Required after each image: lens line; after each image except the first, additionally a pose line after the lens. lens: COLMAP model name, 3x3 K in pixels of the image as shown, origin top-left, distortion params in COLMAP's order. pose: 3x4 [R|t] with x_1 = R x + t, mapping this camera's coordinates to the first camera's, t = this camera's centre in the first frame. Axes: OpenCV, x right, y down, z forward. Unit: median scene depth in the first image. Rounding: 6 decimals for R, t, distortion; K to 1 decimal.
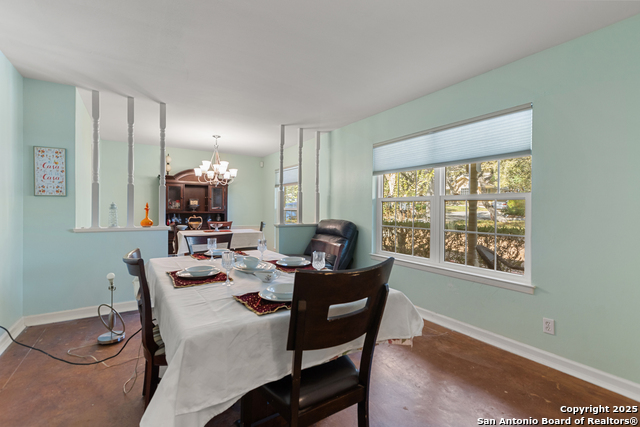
lens RADIAL K [[296.5, 0, 323.3], [0, 296.5, 210.8], [0, 0, 1]] dist [0.001422, -0.000610]
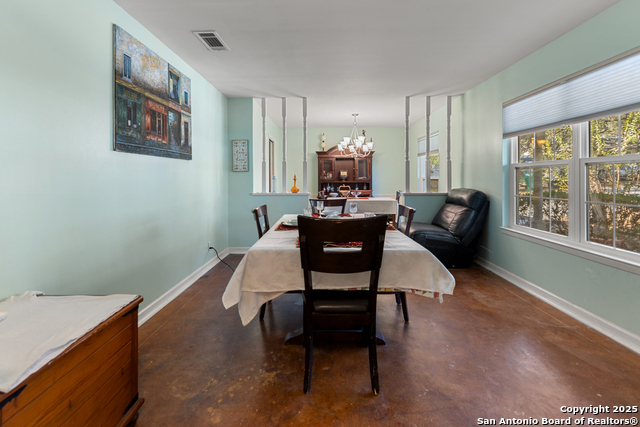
lens RADIAL K [[296.5, 0, 308.7], [0, 296.5, 179.7], [0, 0, 1]] dist [0.001422, -0.000610]
pose [[0.826163, -0.009430, -0.563352, 0.214587], [0.007478, 0.999955, -0.005772, 0.005218], [0.563381, 0.000556, 0.826197, -0.069645]]
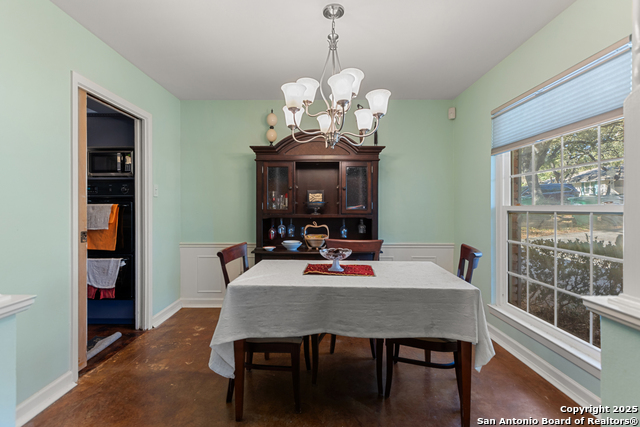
lens RADIAL K [[296.5, 0, 317.8], [0, 296.5, 211.2], [0, 0, 1]] dist [0.001422, -0.000610]
pose [[0.844269, 0.002490, -0.535914, -0.314489], [-0.002062, 0.999997, 0.001397, -0.008157], [0.535915, -0.000074, 0.844272, 1.163272]]
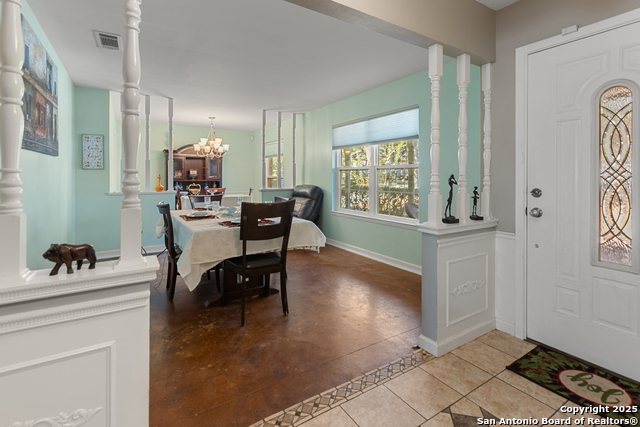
lens RADIAL K [[296.5, 0, 315.9], [0, 296.5, 177.0], [0, 0, 1]] dist [0.001422, -0.000610]
pose [[0.999819, -0.010593, -0.015824, 0.132812], [0.010497, 0.999926, -0.006129, 0.006277], [0.015887, 0.005961, 0.999856, -0.329503]]
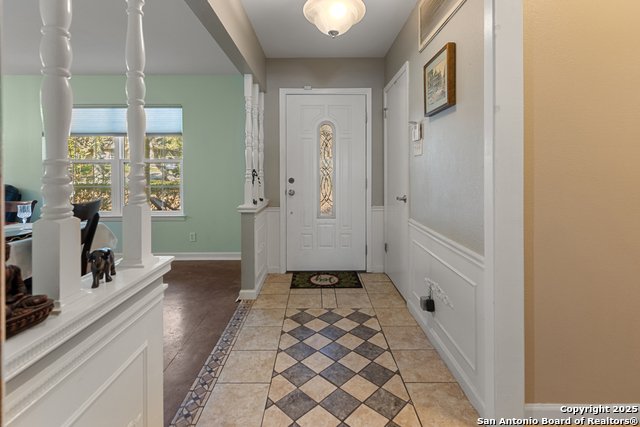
lens RADIAL K [[296.5, 0, 307.5], [0, 296.5, 174.8], [0, 0, 1]] dist [0.001422, -0.000610]
pose [[0.568158, -0.021611, 0.822636, -0.167715], [0.013356, 0.999766, 0.017040, 0.004192], [-0.822811, 0.001306, 0.568314, -0.324366]]
